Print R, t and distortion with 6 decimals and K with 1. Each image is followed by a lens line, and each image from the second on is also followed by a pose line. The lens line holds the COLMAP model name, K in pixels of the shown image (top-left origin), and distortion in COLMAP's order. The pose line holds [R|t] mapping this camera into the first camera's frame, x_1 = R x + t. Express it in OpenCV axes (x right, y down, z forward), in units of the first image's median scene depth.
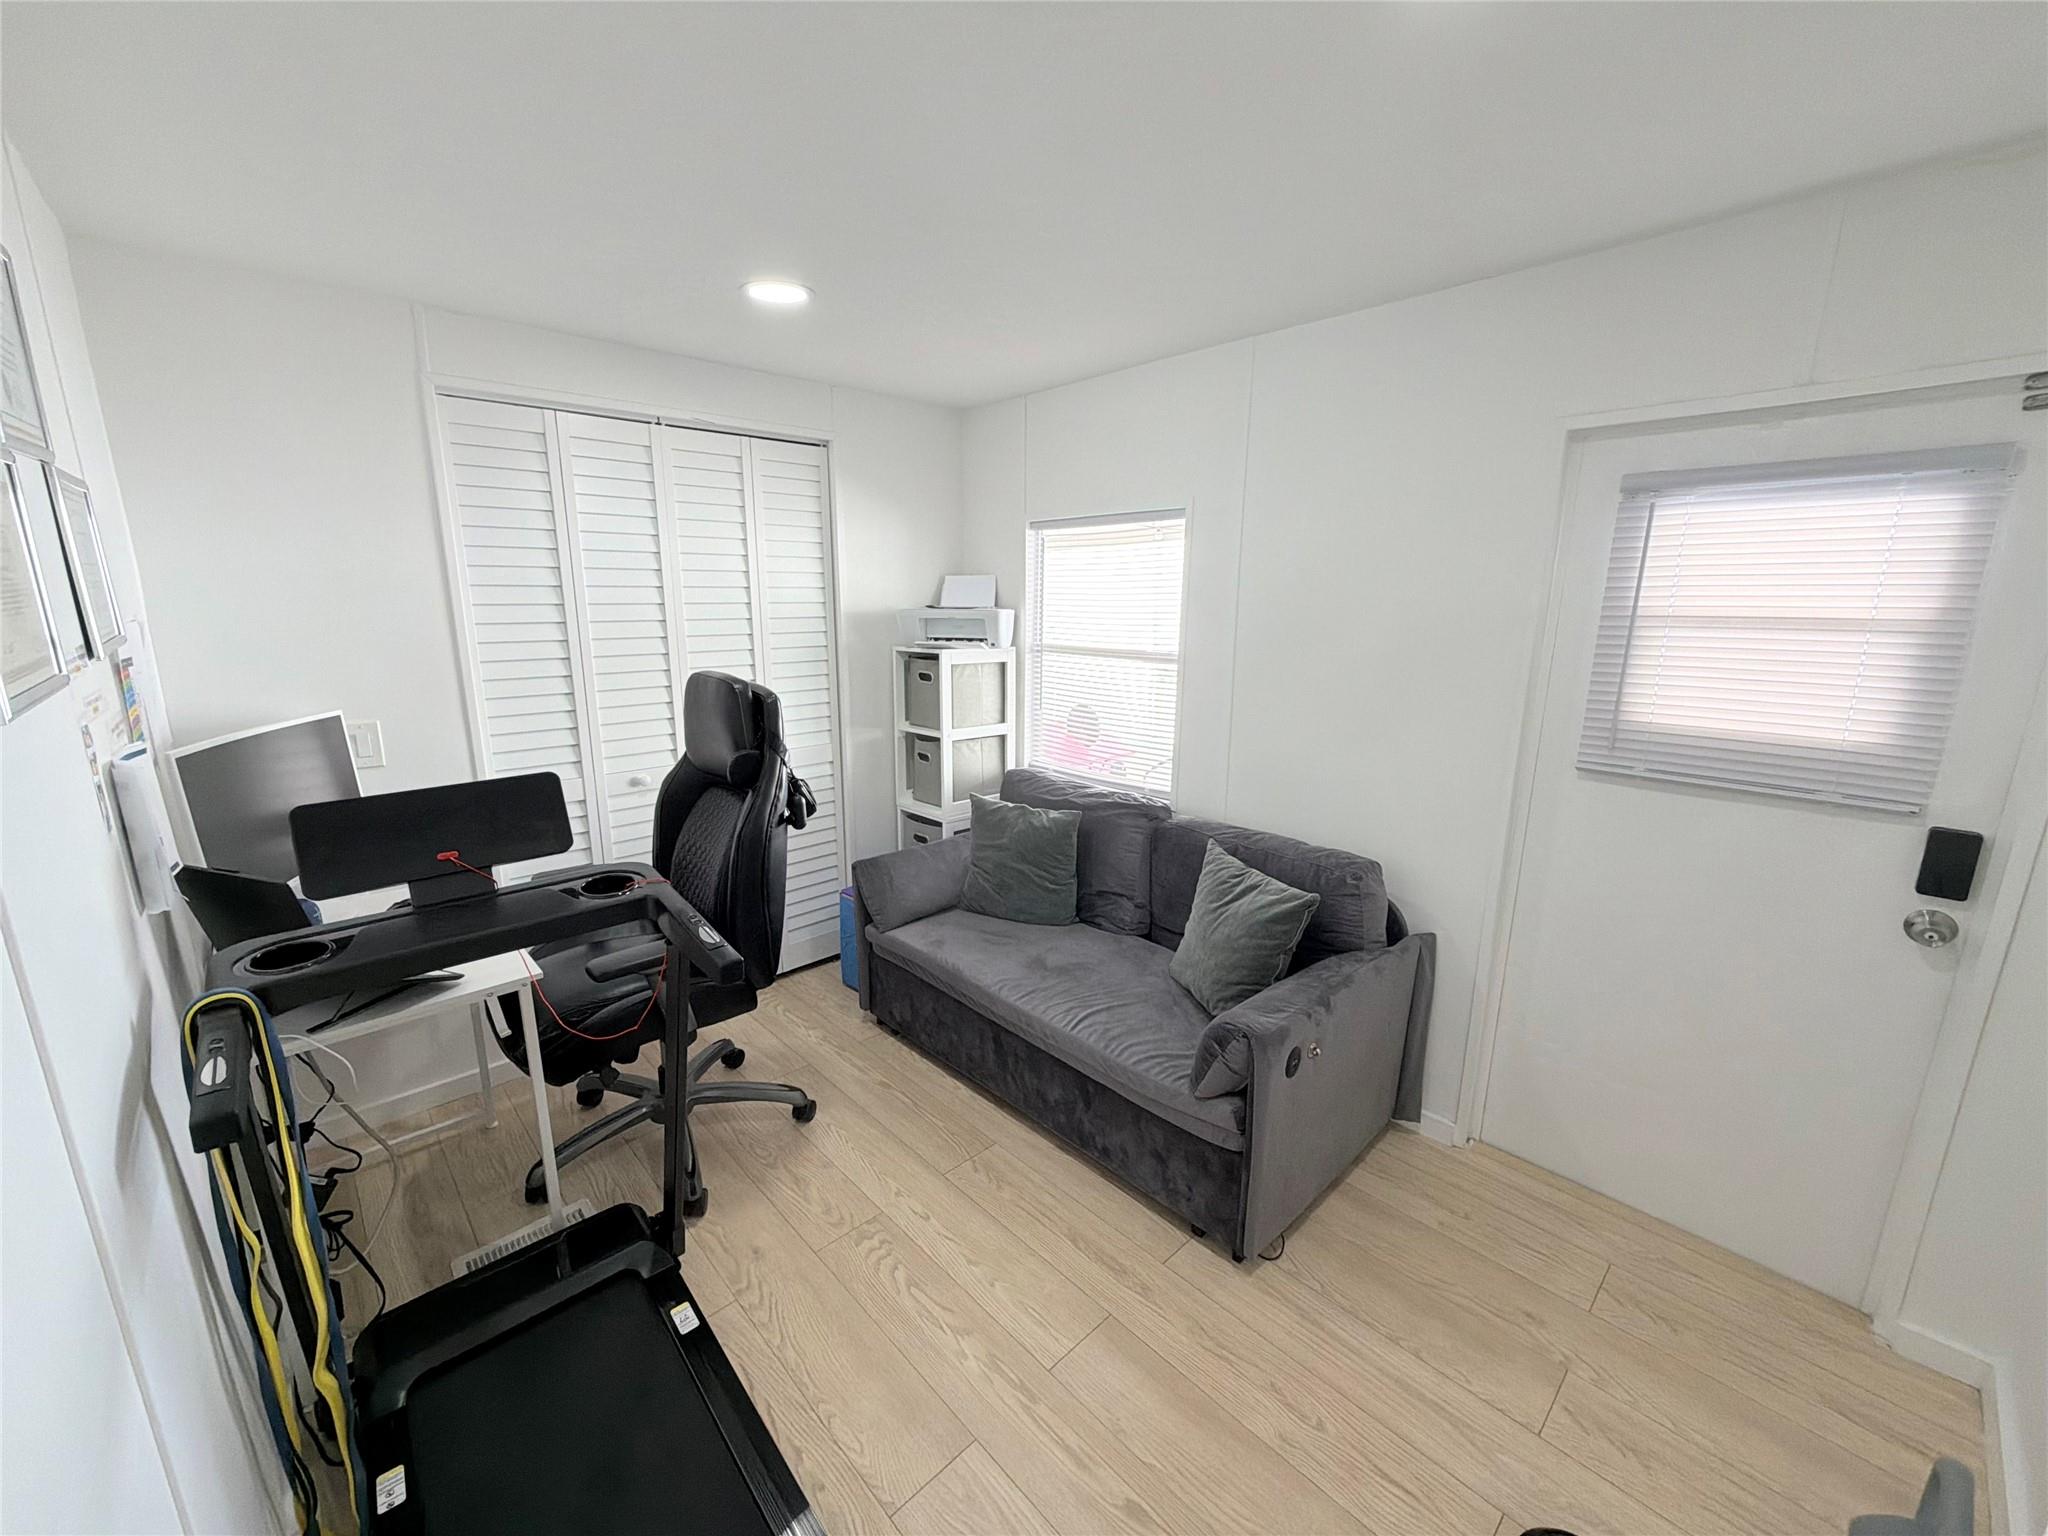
lens RADIAL K [[816.0, 0, 1022.4], [0, 816.0, 777.4], [0, 0, 1]] dist [0.000552, 0.000304]
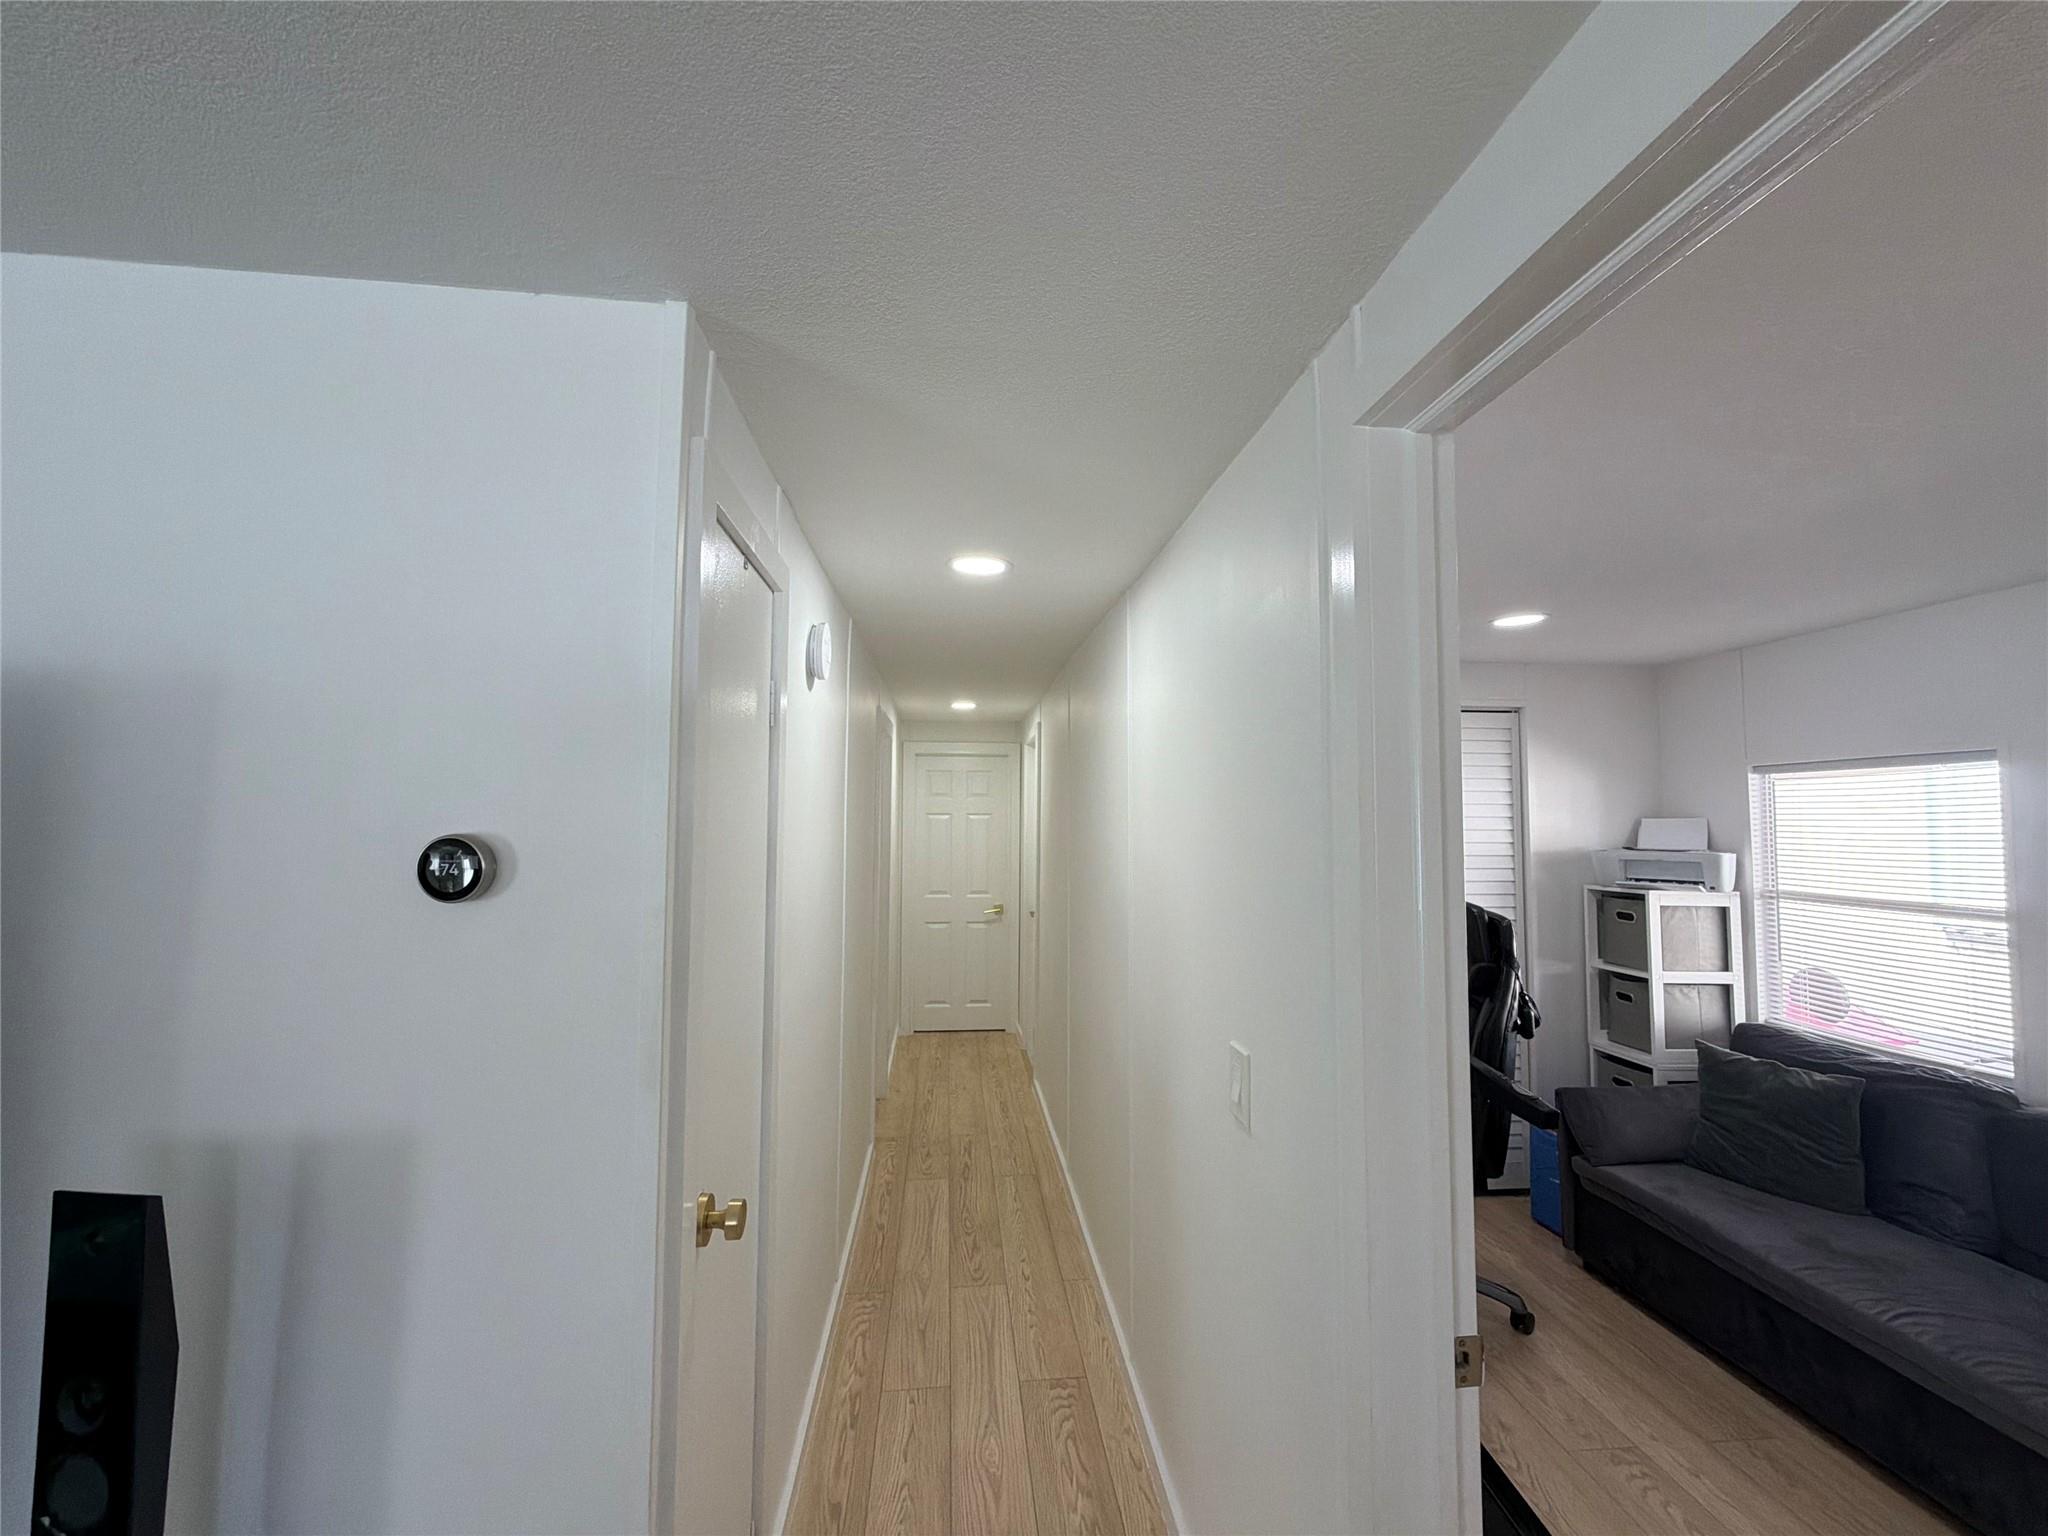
lens RADIAL K [[816.0, 0, 1017.4], [0, 816.0, 773.4], [0, 0, 1]] dist [0.000552, 0.000304]
pose [[0.781789, -0.035204, -0.622548, -0.079306], [-0.140481, 0.962792, -0.230859, 0.052584], [0.607512, 0.267939, 0.747755, -0.303134]]
